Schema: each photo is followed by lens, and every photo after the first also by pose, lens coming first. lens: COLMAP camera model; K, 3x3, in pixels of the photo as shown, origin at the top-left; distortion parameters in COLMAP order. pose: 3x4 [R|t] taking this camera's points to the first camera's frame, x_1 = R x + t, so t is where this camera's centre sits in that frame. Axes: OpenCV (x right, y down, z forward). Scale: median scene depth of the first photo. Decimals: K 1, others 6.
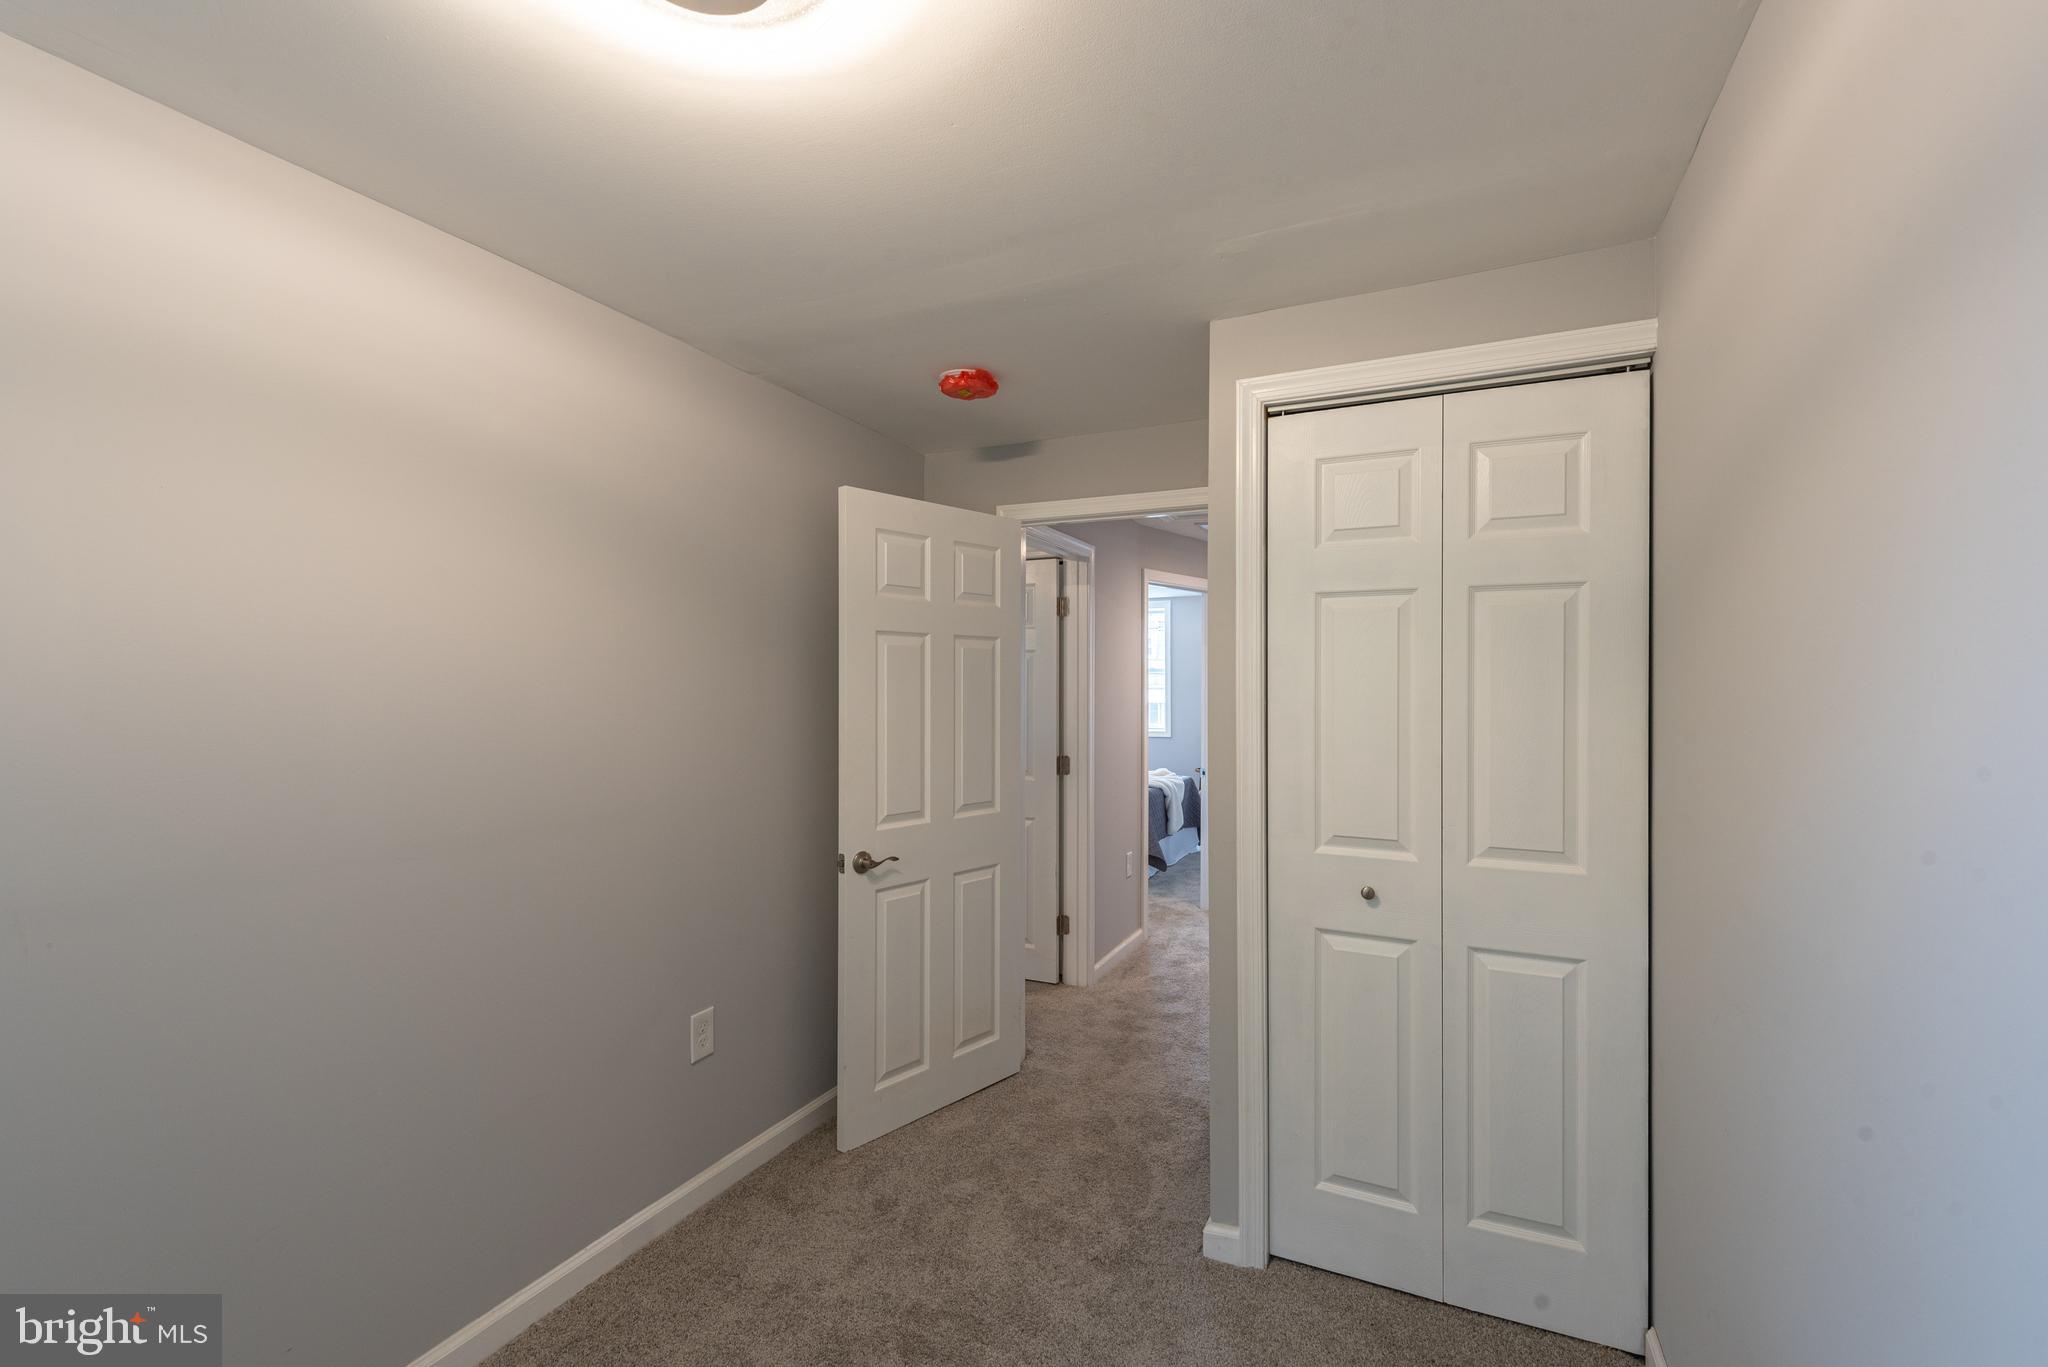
lens RADIAL K [[916.1, 0, 1017.4], [0, 916.1, 683.1], [0, 0, 1]] dist [0.009829, -0.008571]
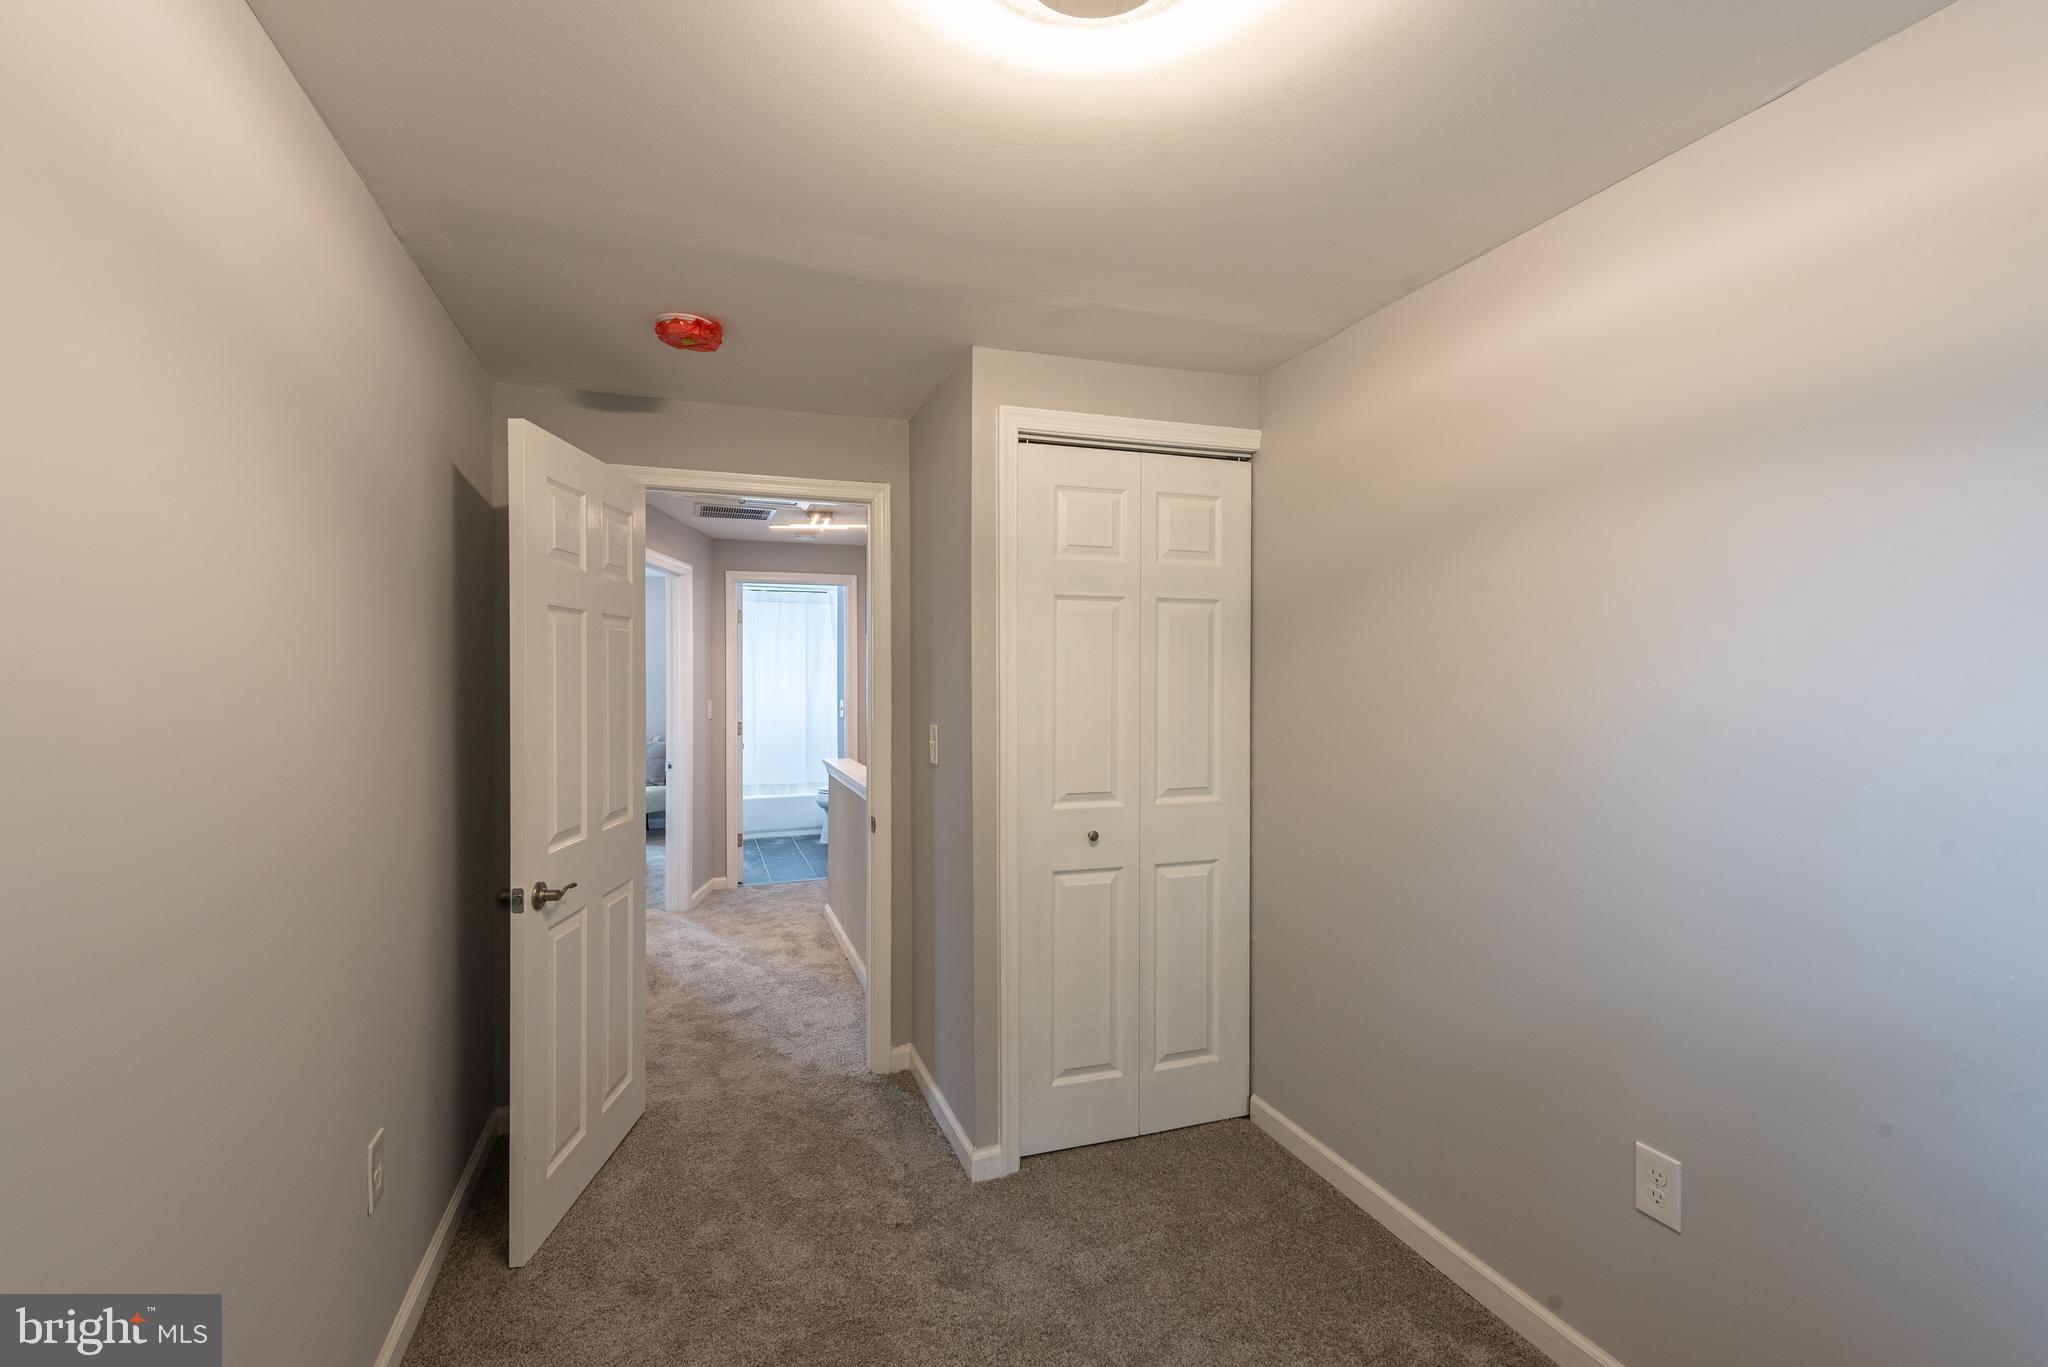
lens RADIAL K [[936.9, 0, 1026.7], [0, 936.9, 675.6], [0, 0, 1]] dist [0.002917, -0.006336]
pose [[0.693941, -0.003983, 0.720021, -0.586087], [0.001920, 0.999991, 0.003681, 0.003237], [-0.720029, -0.001172, 0.693943, 0.166433]]
